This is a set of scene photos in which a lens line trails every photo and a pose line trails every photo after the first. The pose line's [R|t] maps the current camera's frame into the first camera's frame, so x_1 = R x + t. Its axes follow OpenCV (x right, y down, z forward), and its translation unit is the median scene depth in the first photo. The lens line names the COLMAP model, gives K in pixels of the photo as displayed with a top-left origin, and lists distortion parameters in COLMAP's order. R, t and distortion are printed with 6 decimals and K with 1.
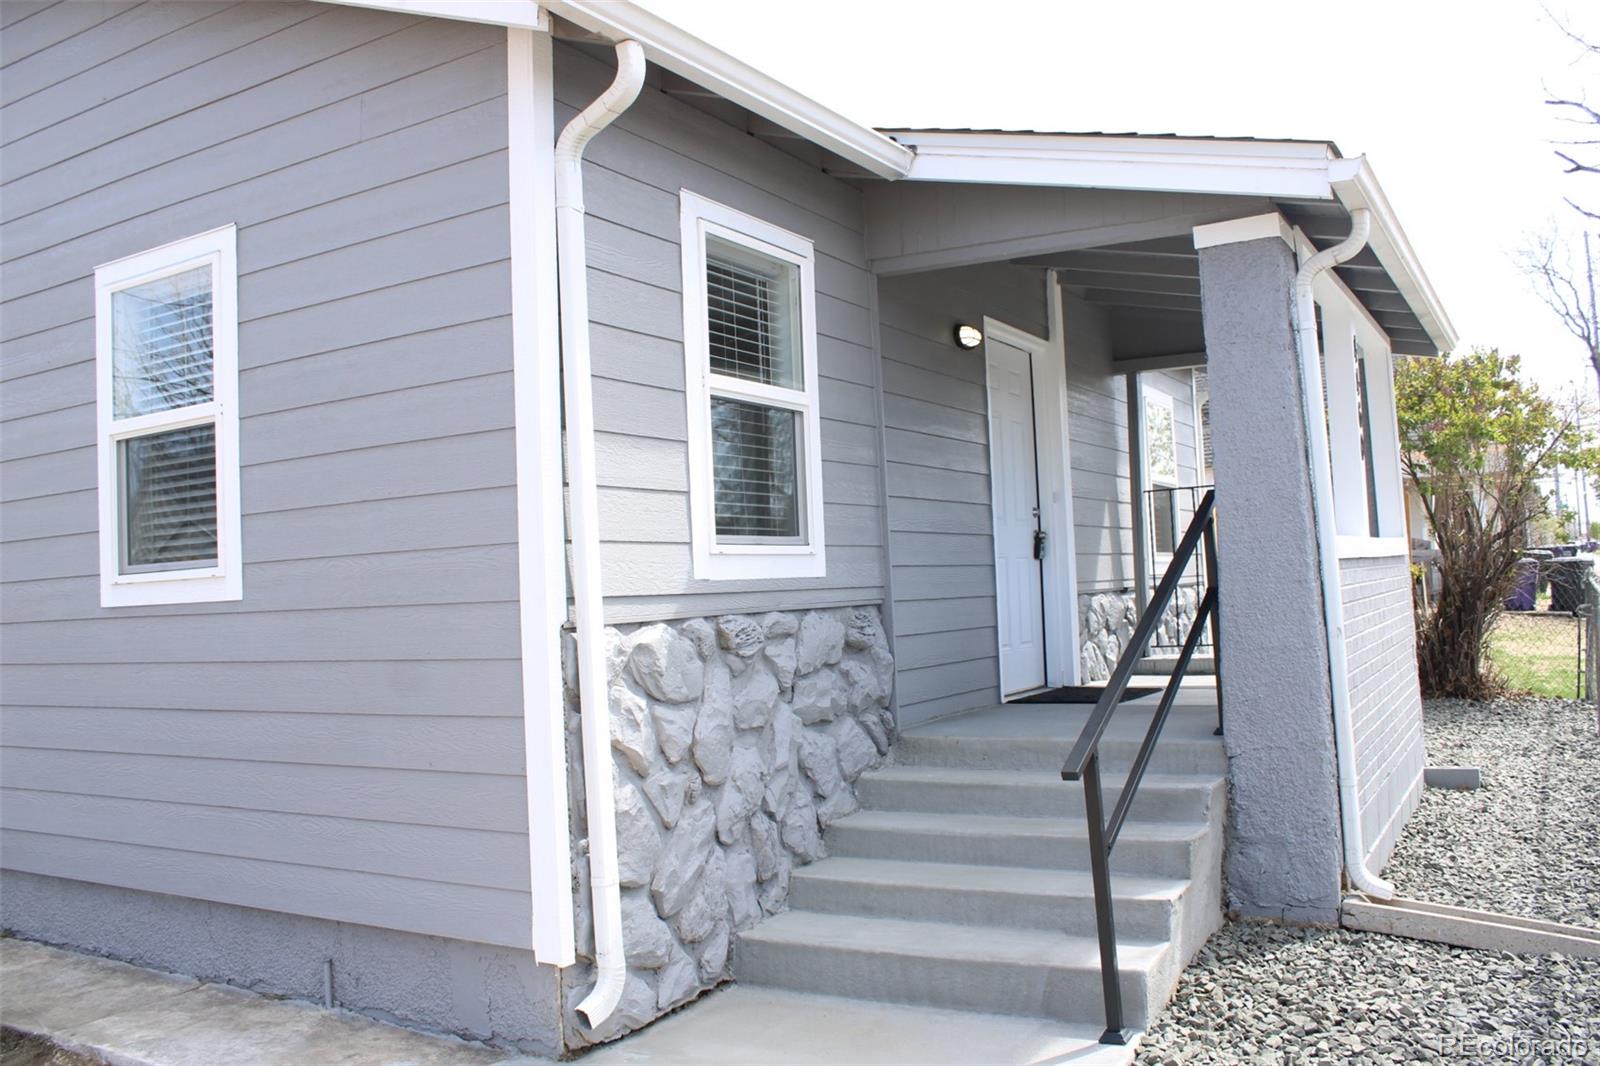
lens RADIAL K [[1339.4, 0, 796.0], [0, 1339.4, 525.7], [0, 0, 1]] dist [-0.159587, 0.125889]
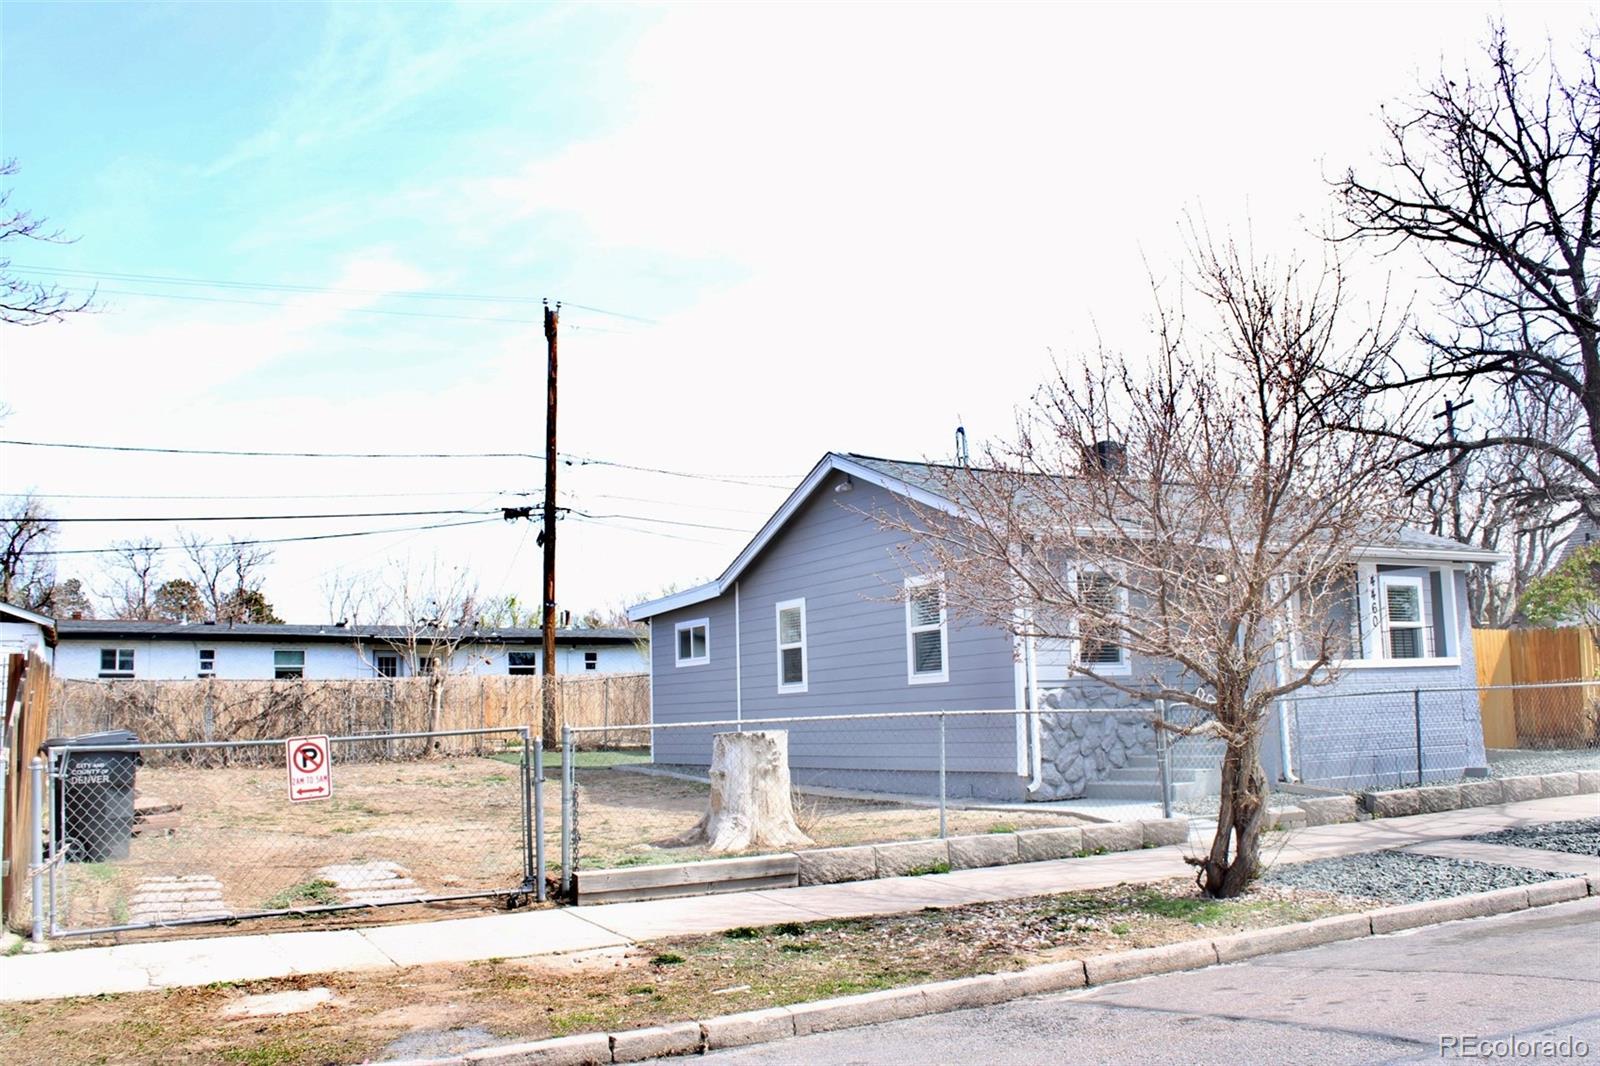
lens RADIAL K [[1413.0, 0, 798.2], [0, 1413.0, 535.8], [0, 0, 1]] dist [-0.120969, 0.041331]
pose [[0.858773, -0.046228, -0.510267, 1.168421], [0.014818, 0.997746, -0.065452, -0.091716], [0.512142, 0.048647, 0.857522, -2.446832]]
